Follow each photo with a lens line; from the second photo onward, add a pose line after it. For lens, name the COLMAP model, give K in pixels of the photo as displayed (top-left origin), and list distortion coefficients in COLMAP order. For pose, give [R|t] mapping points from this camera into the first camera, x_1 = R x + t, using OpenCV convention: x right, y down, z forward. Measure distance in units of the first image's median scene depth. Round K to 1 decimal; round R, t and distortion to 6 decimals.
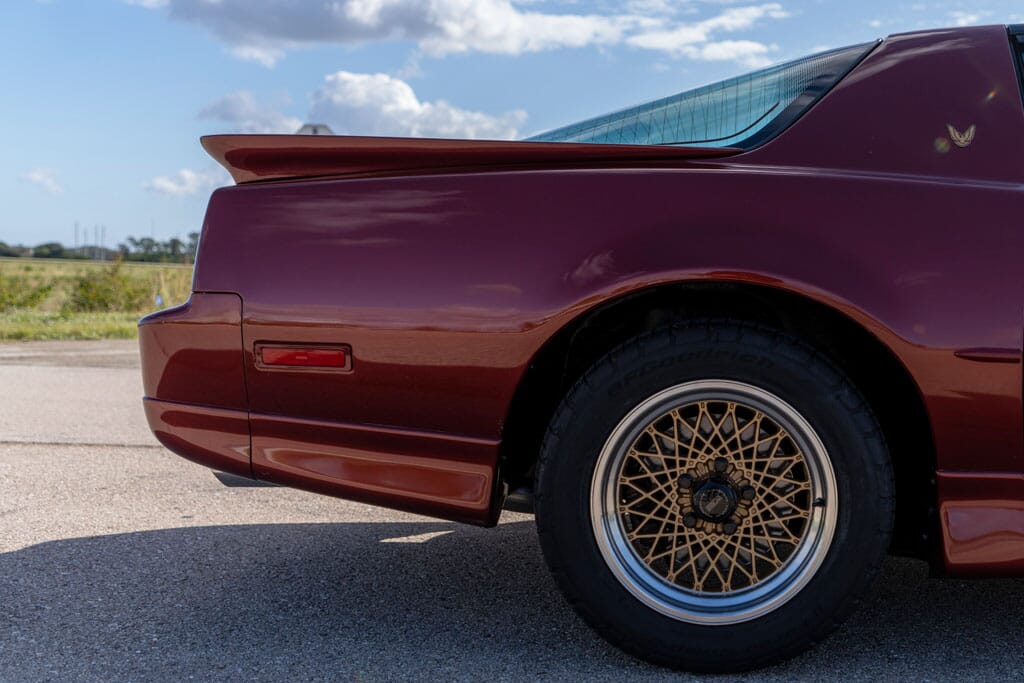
lens RADIAL K [[864.1, 0, 517.1], [0, 864.1, 378.3], [0, 0, 1]] dist [0.013715, -0.014418]
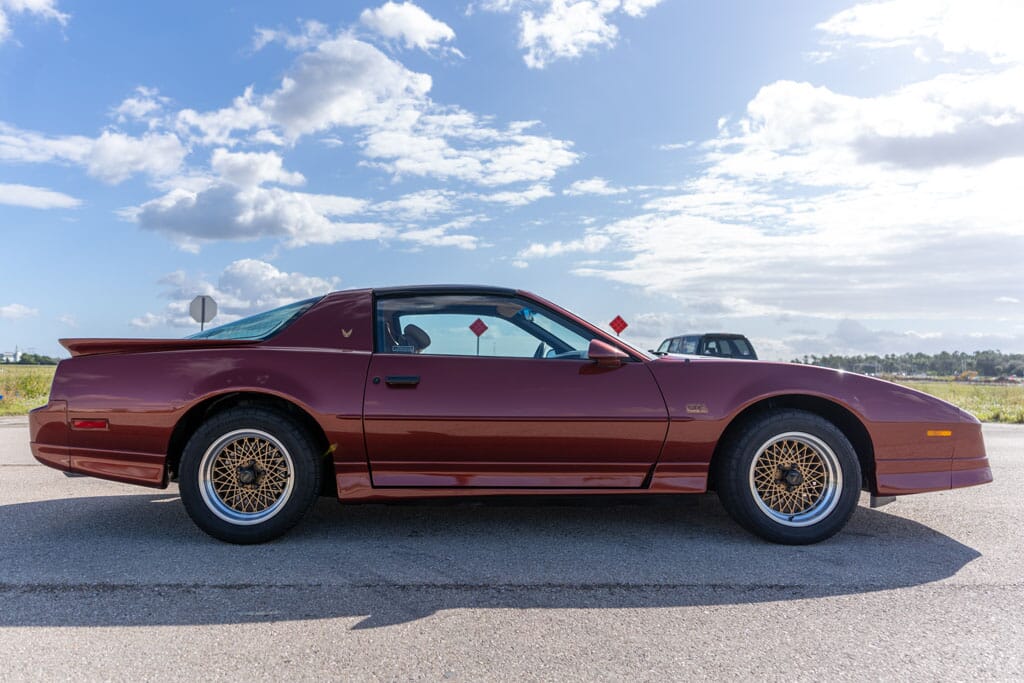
lens RADIAL K [[674.5, 0, 521.4], [0, 674.5, 364.7], [0, 0, 1]] dist [-0.014694, 0.008491]
pose [[0.999527, -0.025518, 0.017147, 0.340728], [0.026966, 0.995544, -0.090363, 0.004662], [-0.014765, 0.090782, 0.995761, -0.349472]]
